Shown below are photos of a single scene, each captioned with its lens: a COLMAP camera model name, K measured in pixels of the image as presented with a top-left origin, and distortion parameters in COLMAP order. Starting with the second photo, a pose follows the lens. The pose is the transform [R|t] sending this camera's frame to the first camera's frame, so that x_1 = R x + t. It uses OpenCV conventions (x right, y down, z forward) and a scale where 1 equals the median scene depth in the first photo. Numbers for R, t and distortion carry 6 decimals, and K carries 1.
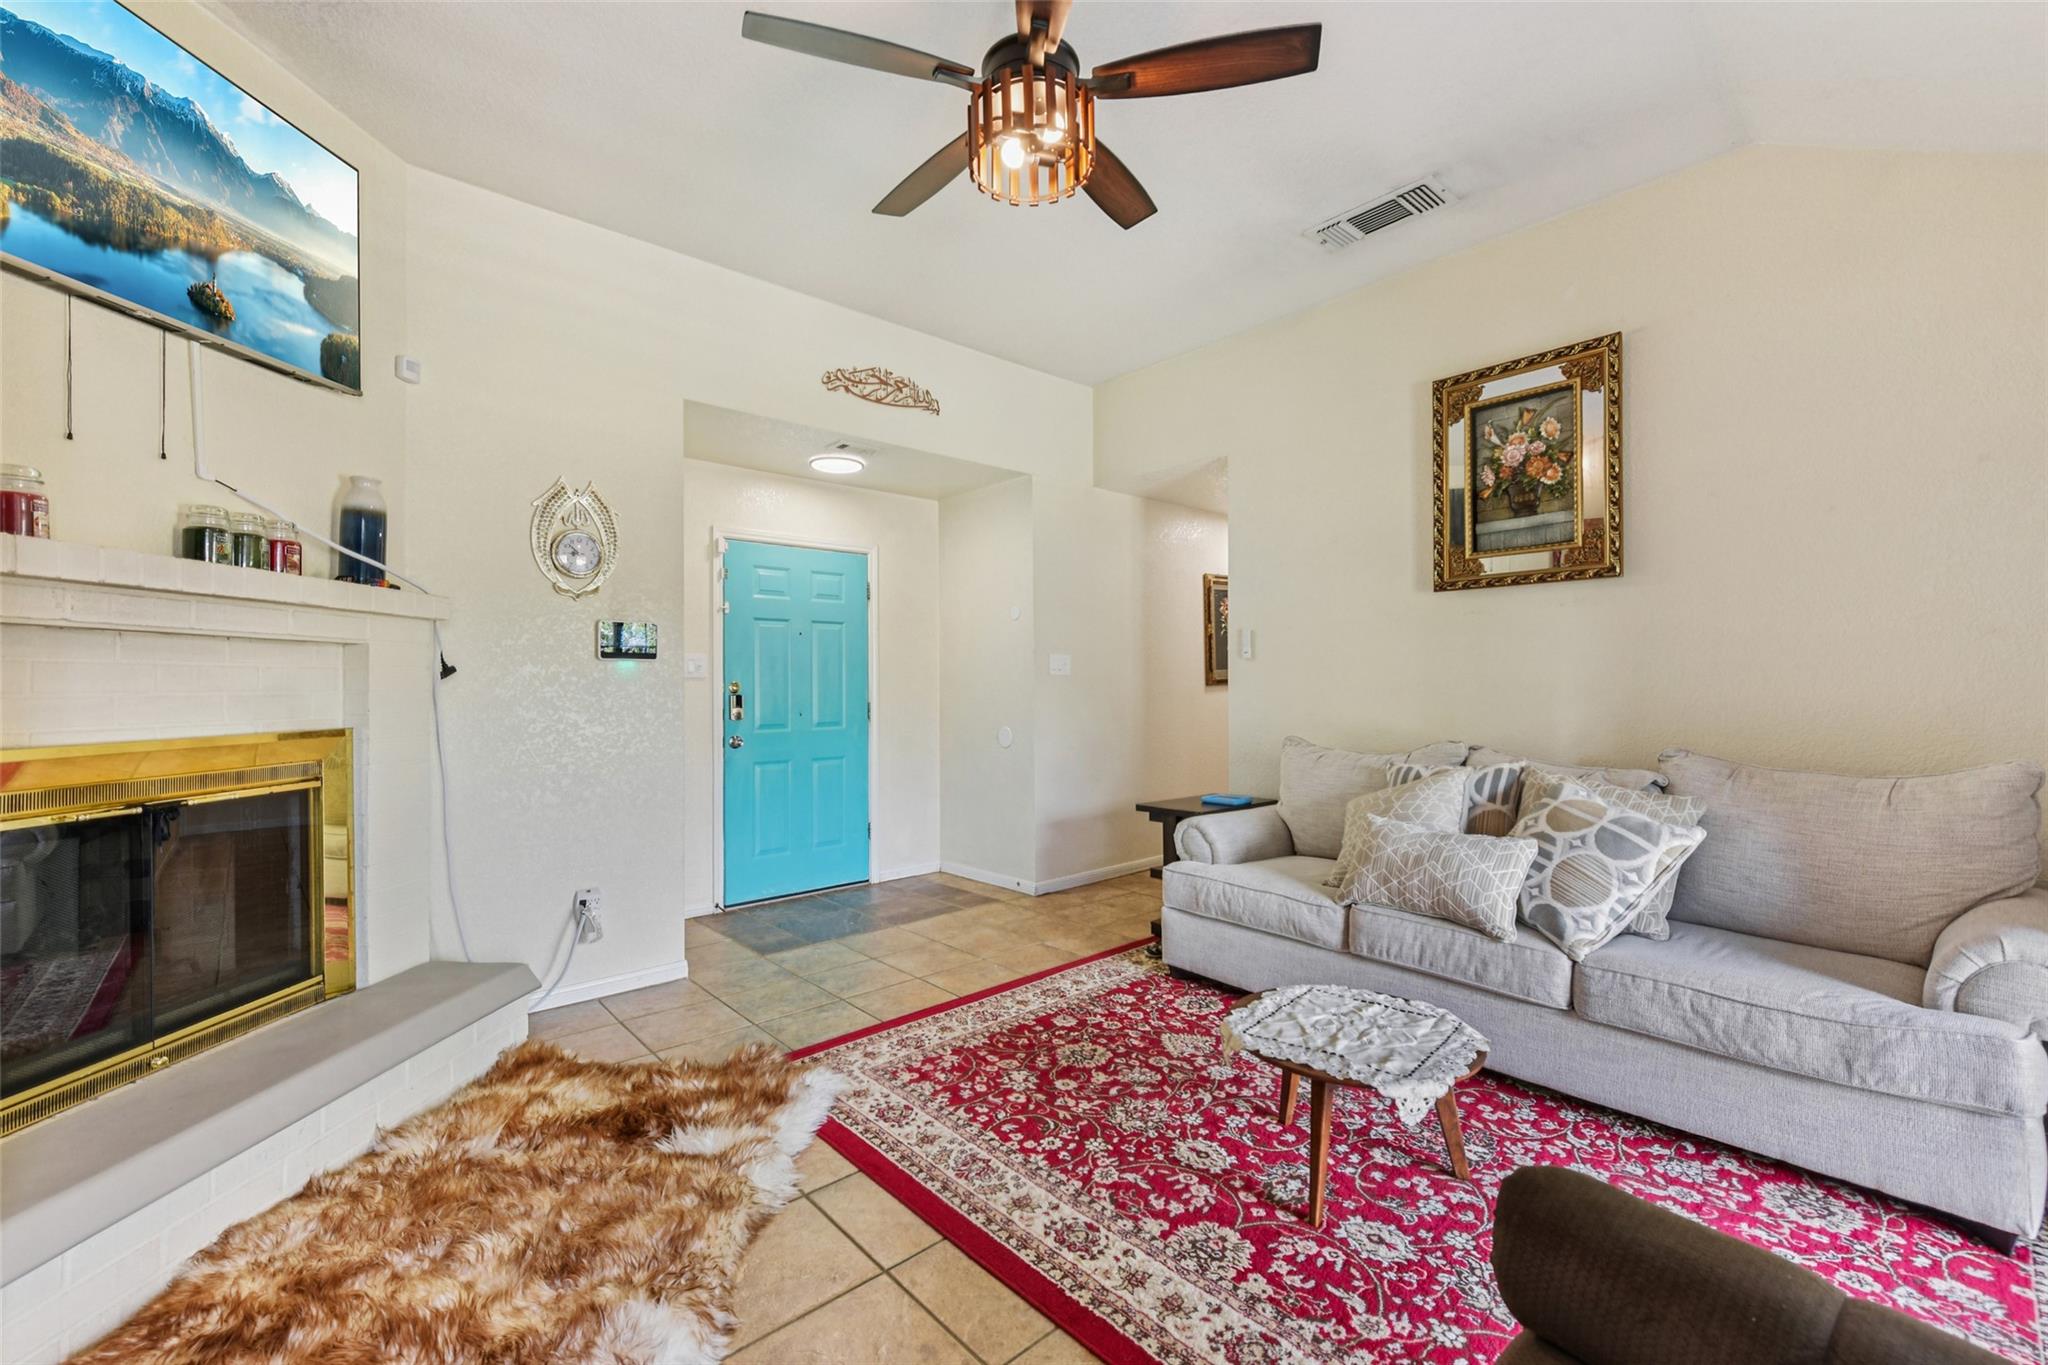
lens RADIAL K [[853.0, 0, 1025.3], [0, 853.0, 675.8], [0, 0, 1]] dist [-0.000700, -0.000529]
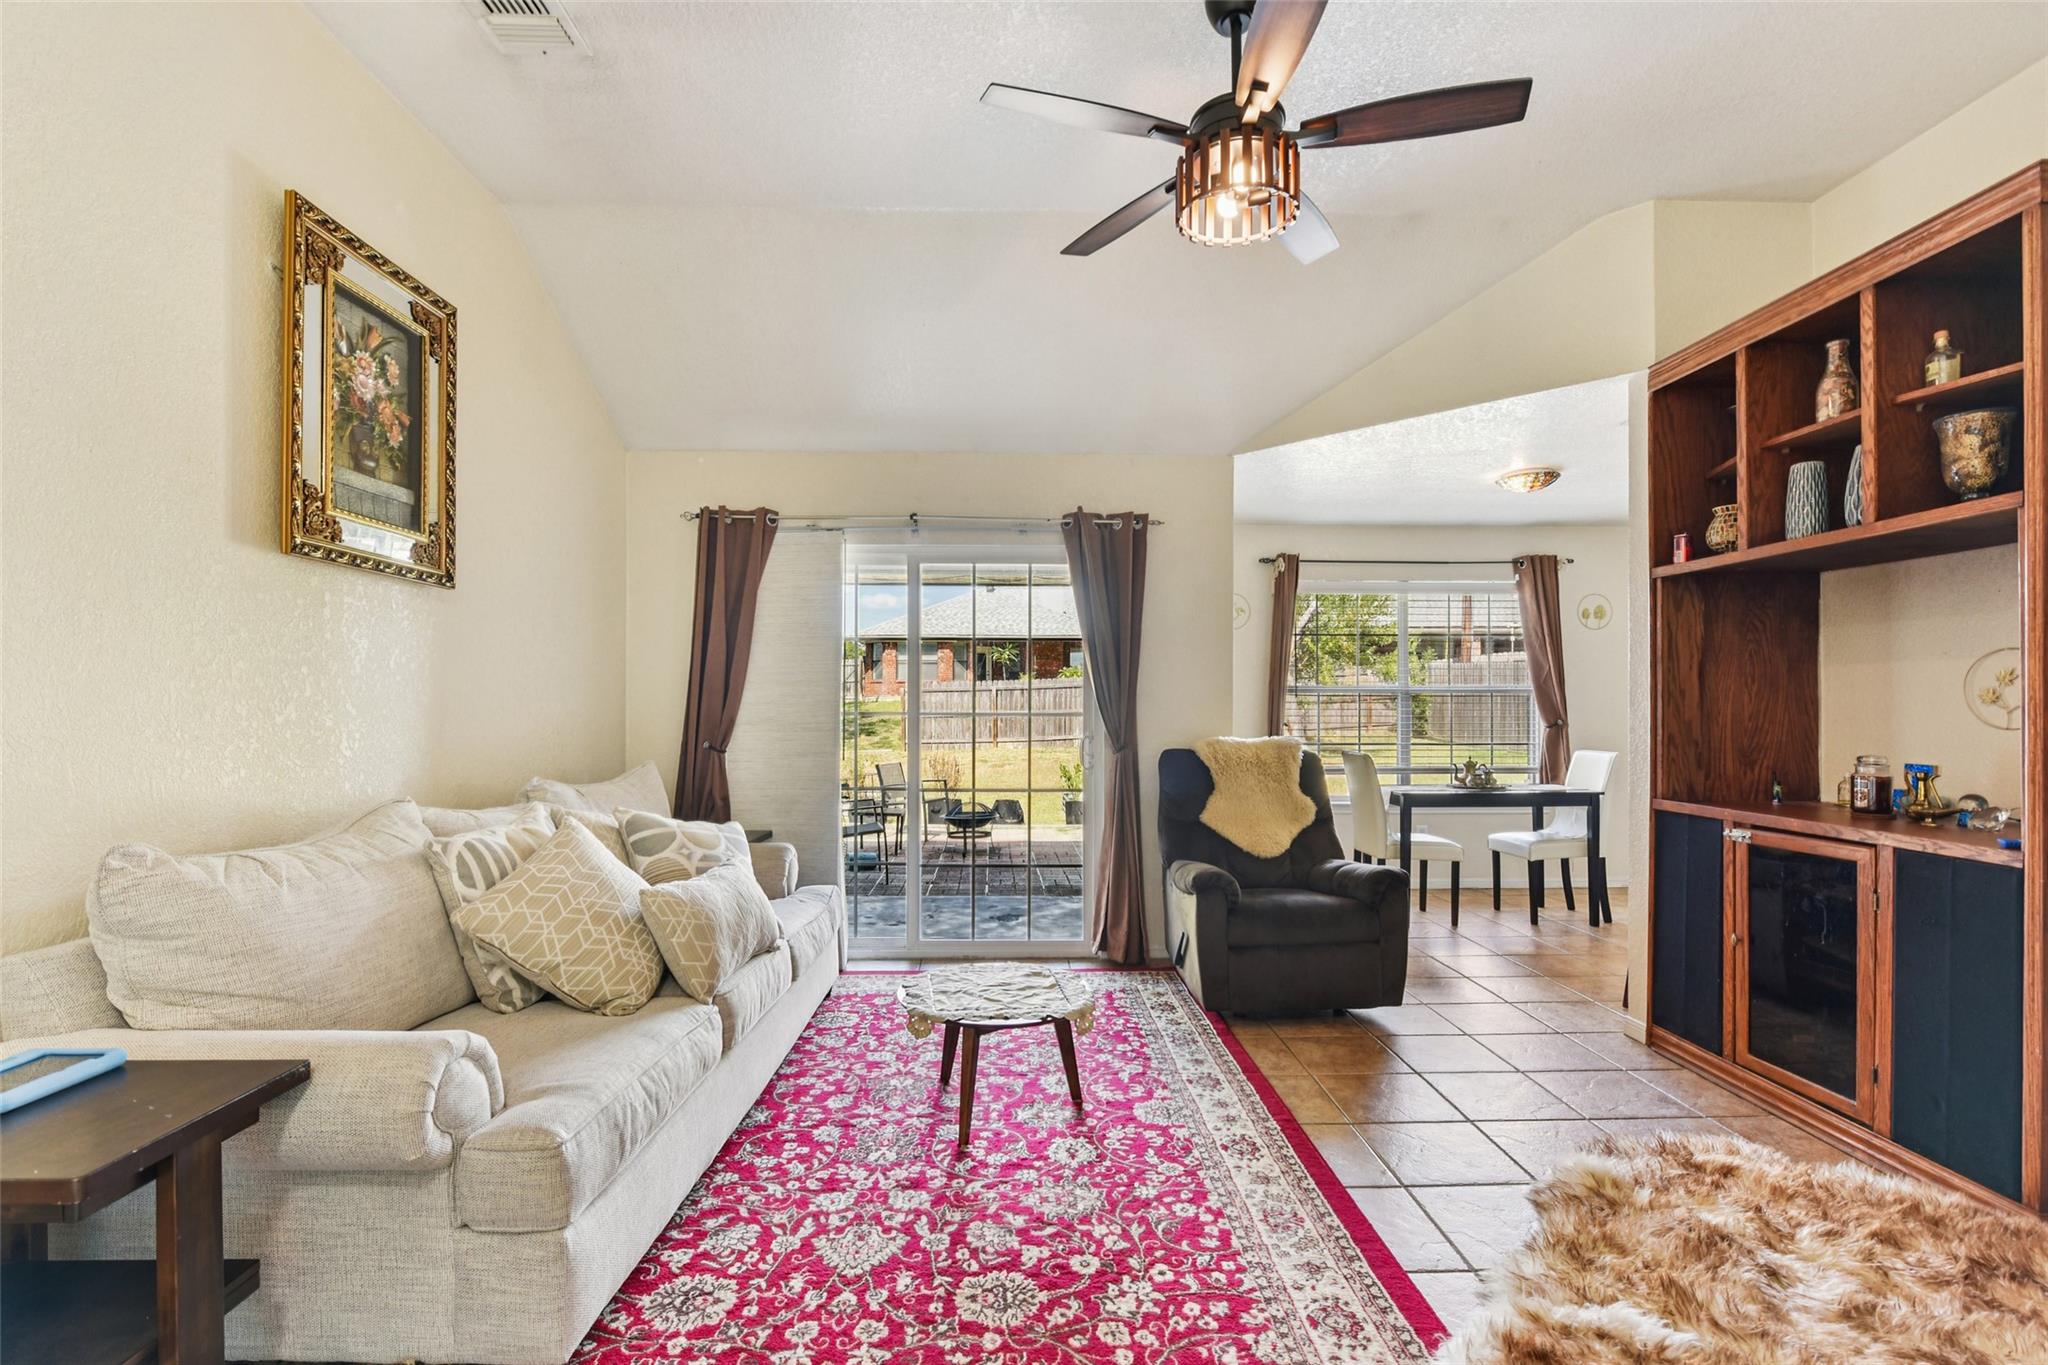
lens RADIAL K [[962.4, 0, 1029.5], [0, 962.4, 703.6], [0, 0, 1]] dist [-0.006959, -0.000502]
pose [[-0.774839, 0.007632, 0.632112, -0.458916], [-0.003779, 0.999853, -0.016704, 0.025829], [-0.632147, -0.015332, -0.774697, 1.777764]]
